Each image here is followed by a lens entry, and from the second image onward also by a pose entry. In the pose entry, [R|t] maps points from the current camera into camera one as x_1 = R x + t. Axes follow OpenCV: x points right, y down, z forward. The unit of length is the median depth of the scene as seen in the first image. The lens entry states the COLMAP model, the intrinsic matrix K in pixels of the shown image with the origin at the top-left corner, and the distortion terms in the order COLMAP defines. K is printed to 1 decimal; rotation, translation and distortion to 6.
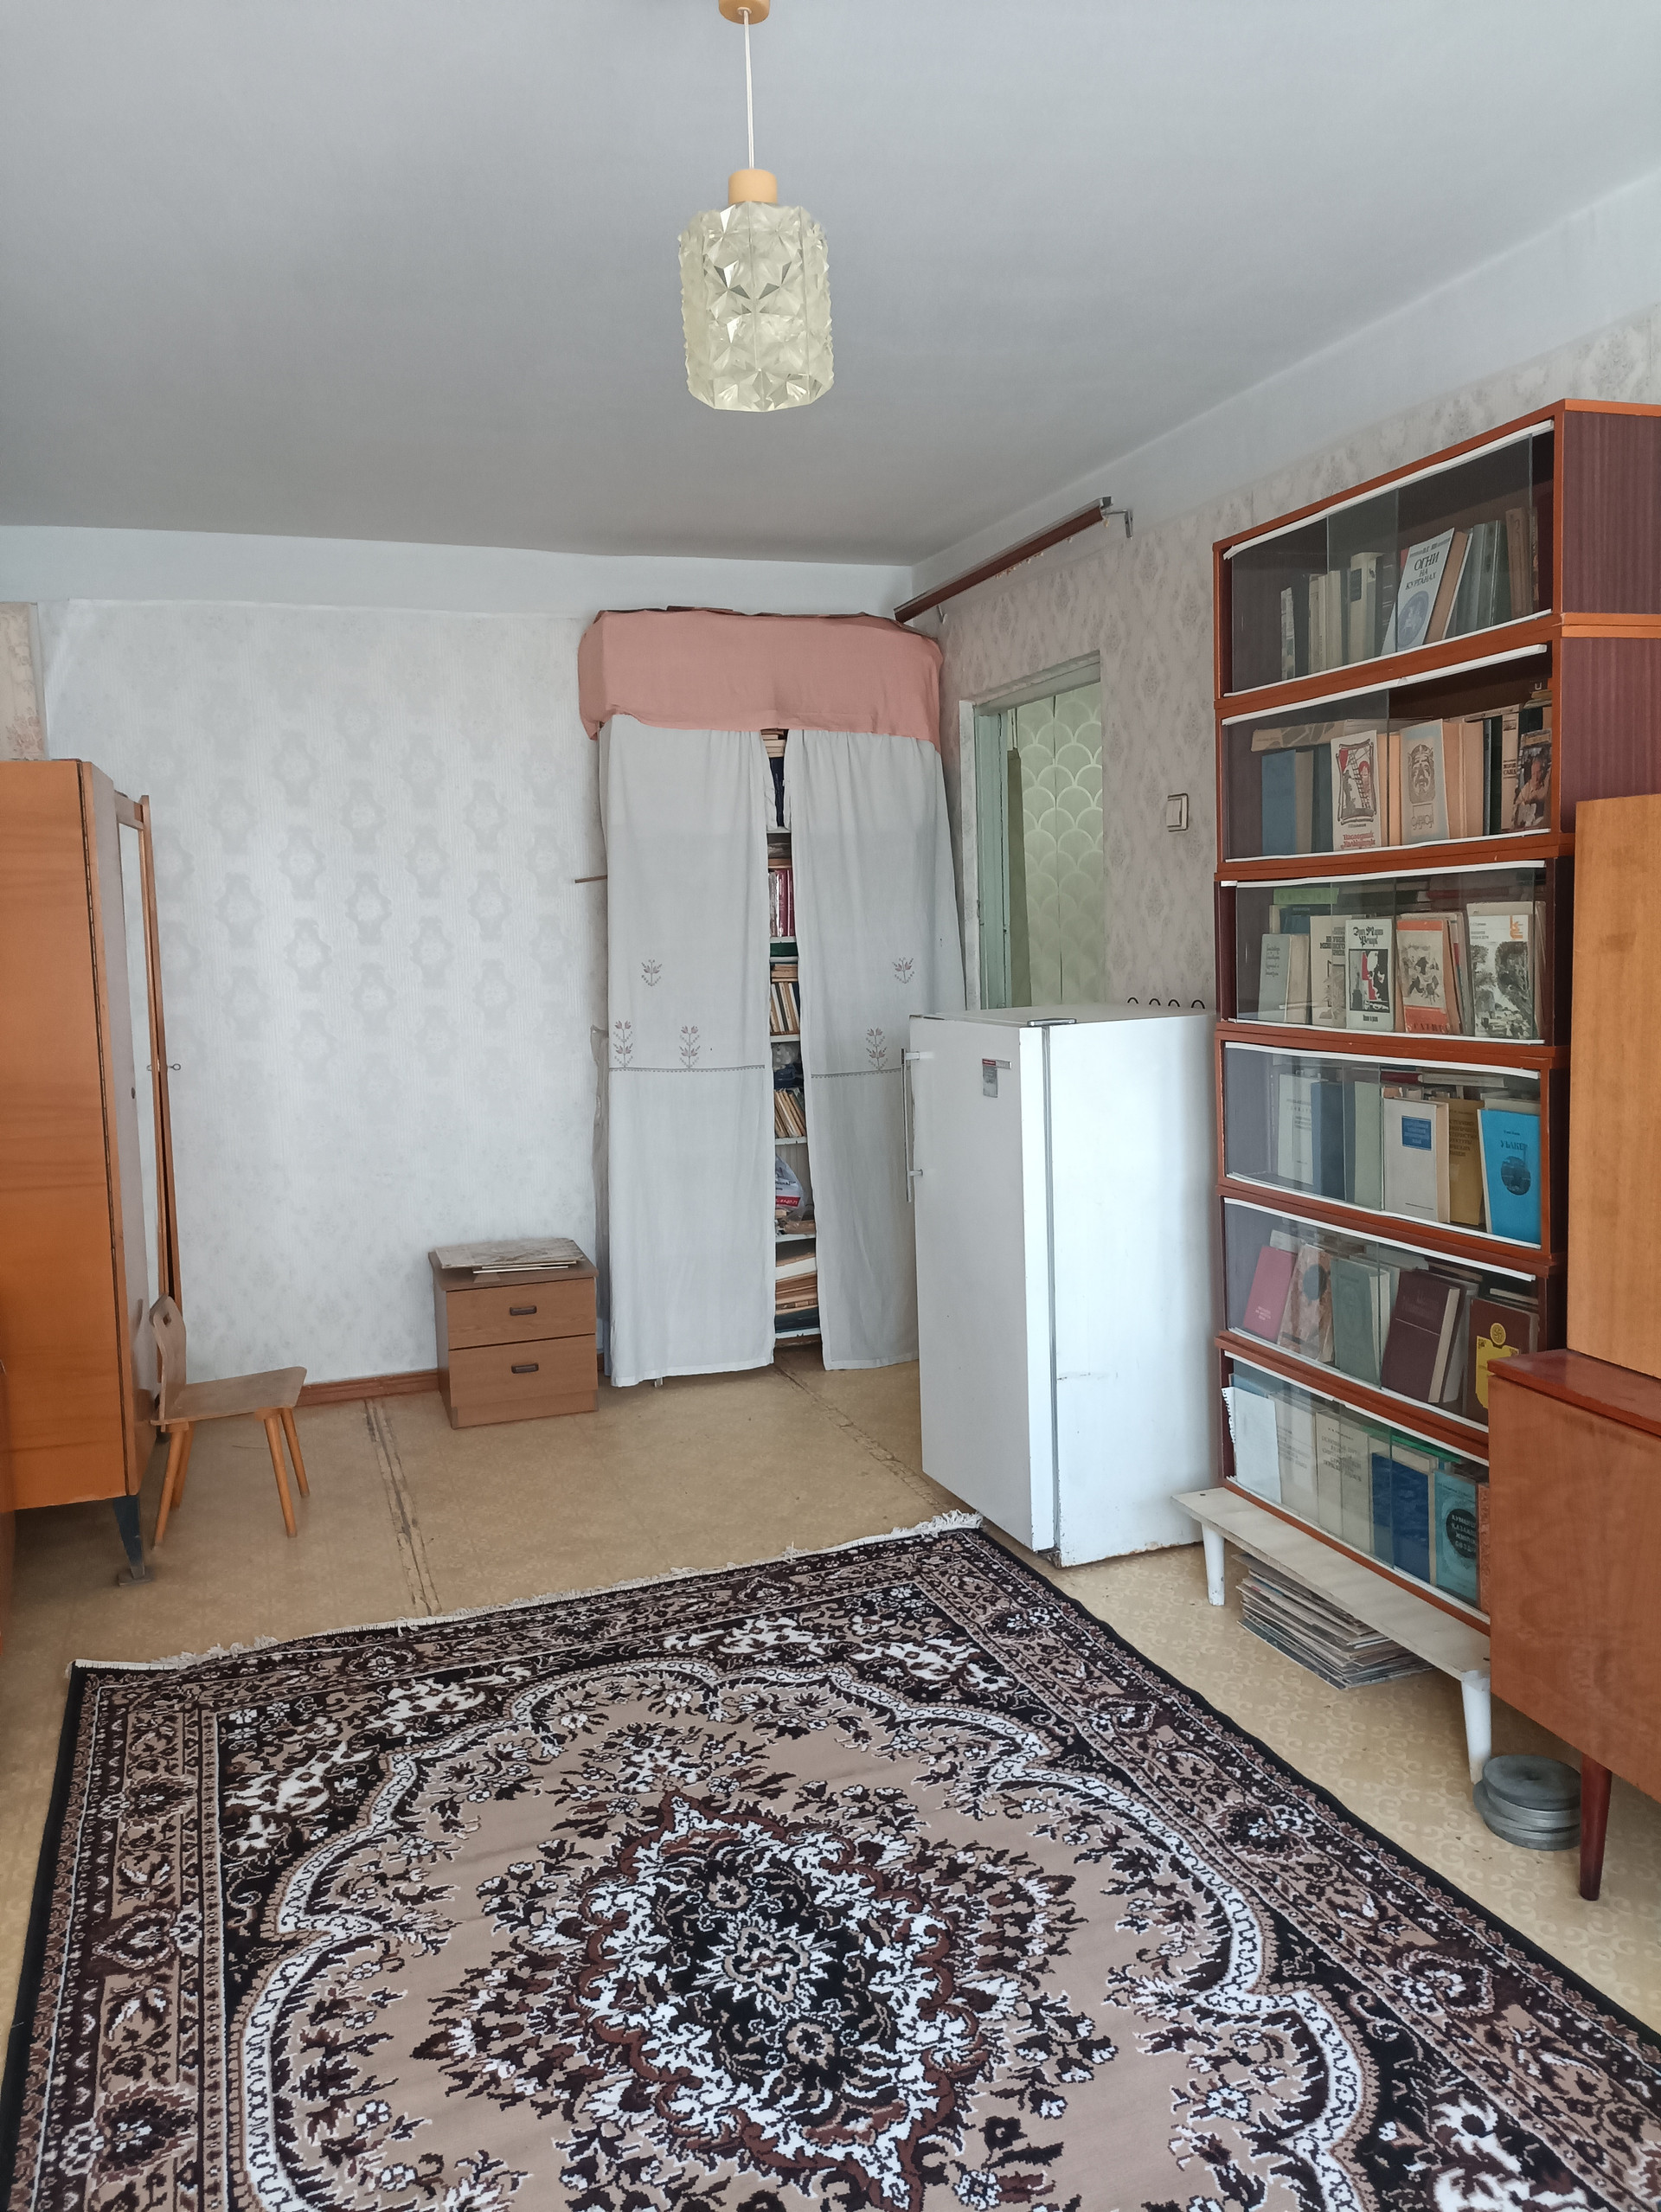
lens RADIAL K [[1622.8, 0, 821.2], [0, 1622.8, 1098.9], [0, 0, 1]] dist [0.025401, -0.021059]
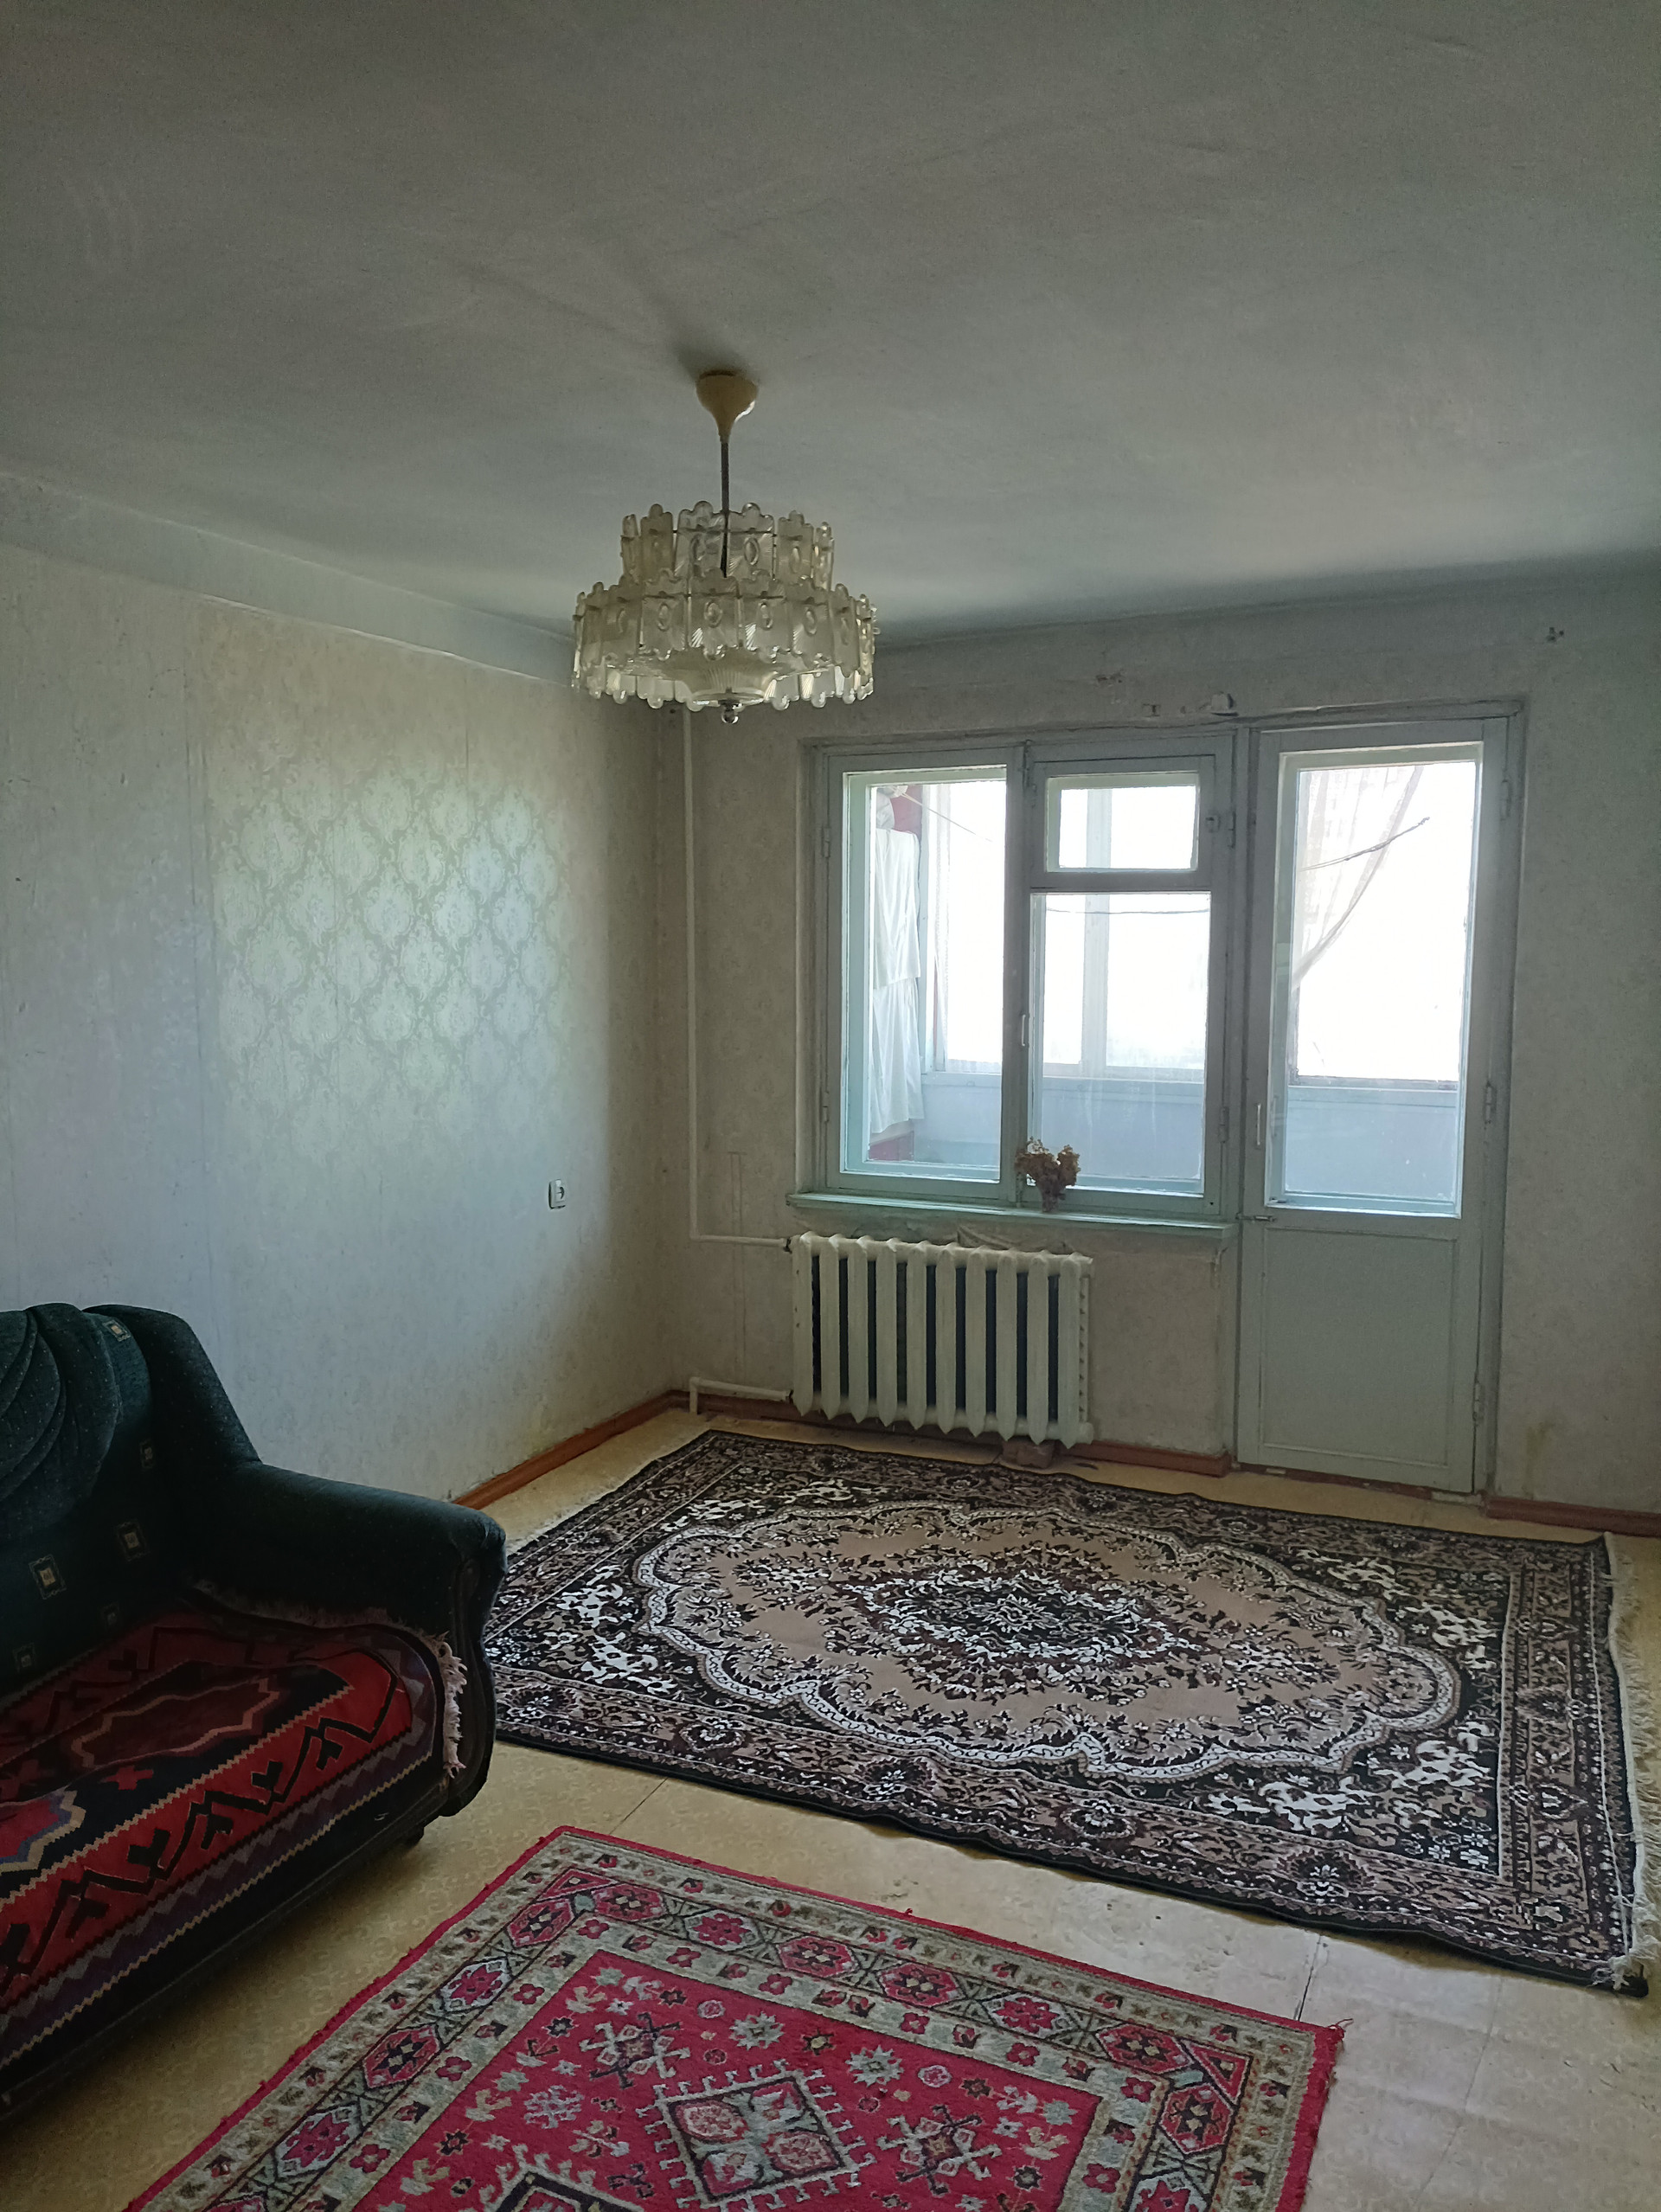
lens RADIAL K [[1622.8, 0, 834.8], [0, 1622.8, 1105.9], [0, 0, 1]] dist [0.025401, -0.021059]
pose [[-0.690257, 0.119451, -0.713636, 1.072846], [-0.050187, 0.976000, 0.211909, -0.306223], [0.721822, 0.182087, -0.667696, 1.612672]]
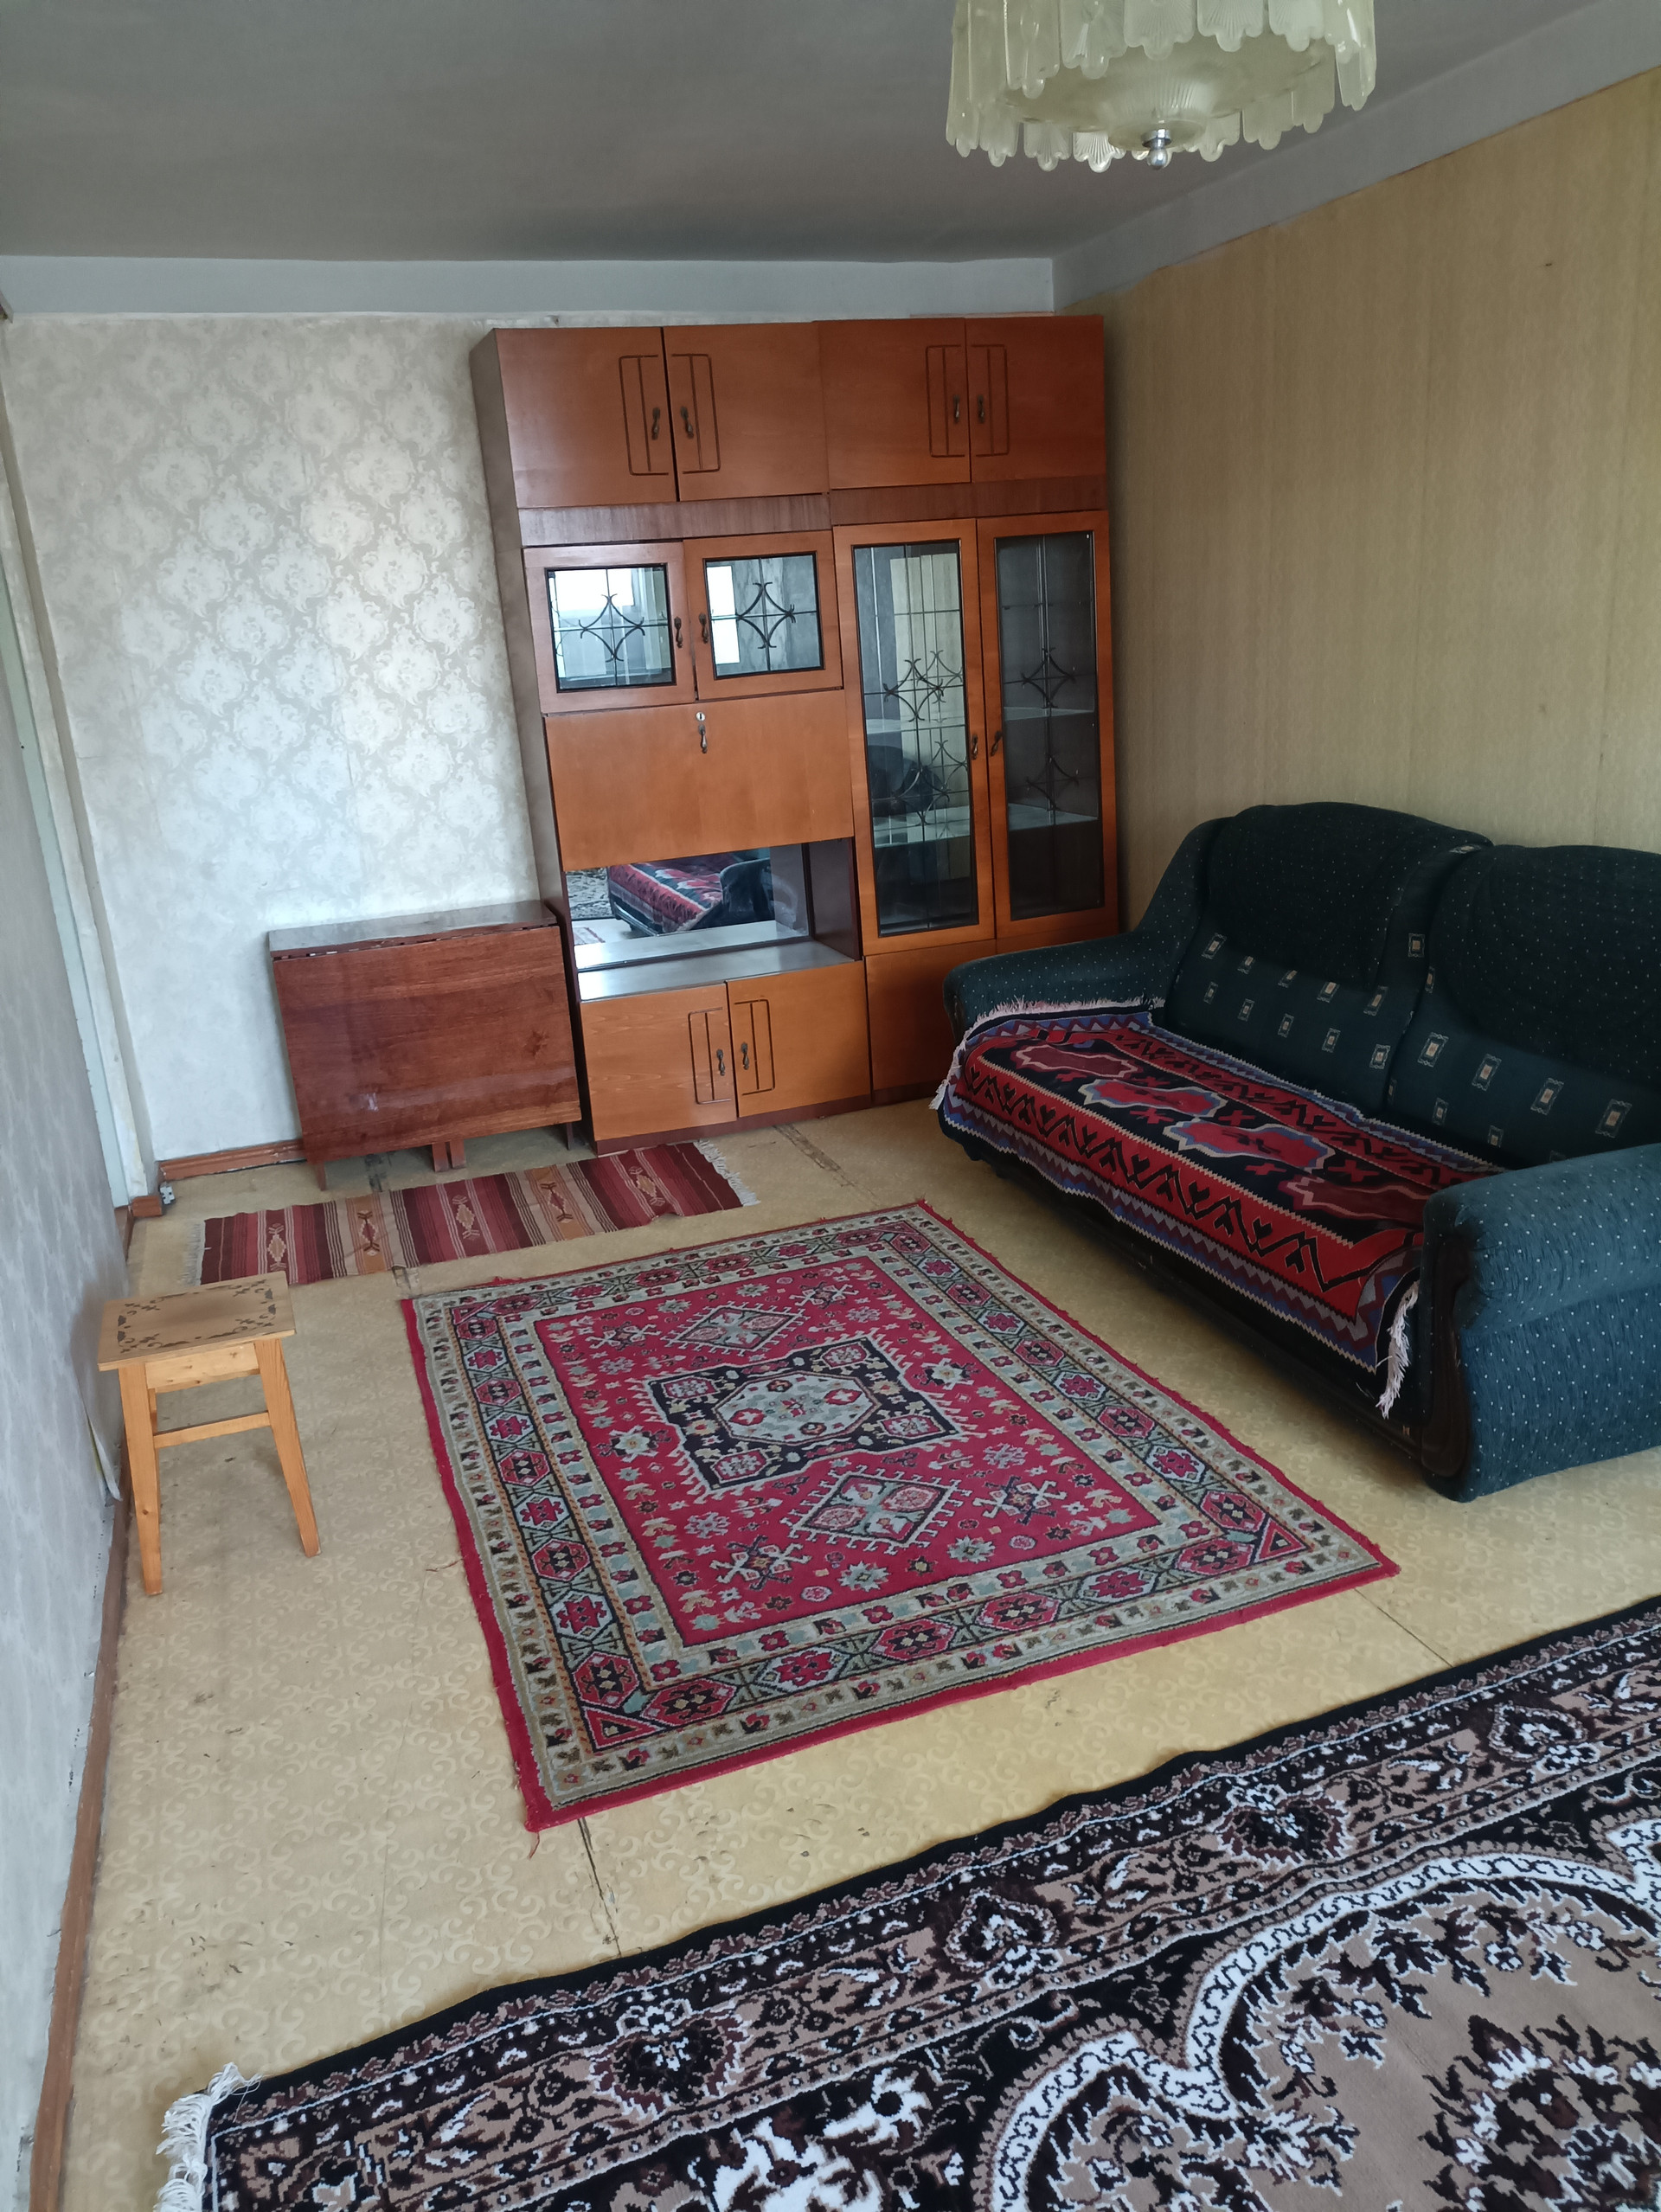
lens RADIAL K [[1622.8, 0, 821.5], [0, 1622.8, 1113.4], [0, 0, 1]] dist [0.025401, -0.021059]
pose [[-0.008102, -0.249321, 0.968387, -0.404947], [0.172743, 0.953510, 0.246937, -0.127428], [-0.984934, 0.169283, 0.035343, 1.071931]]
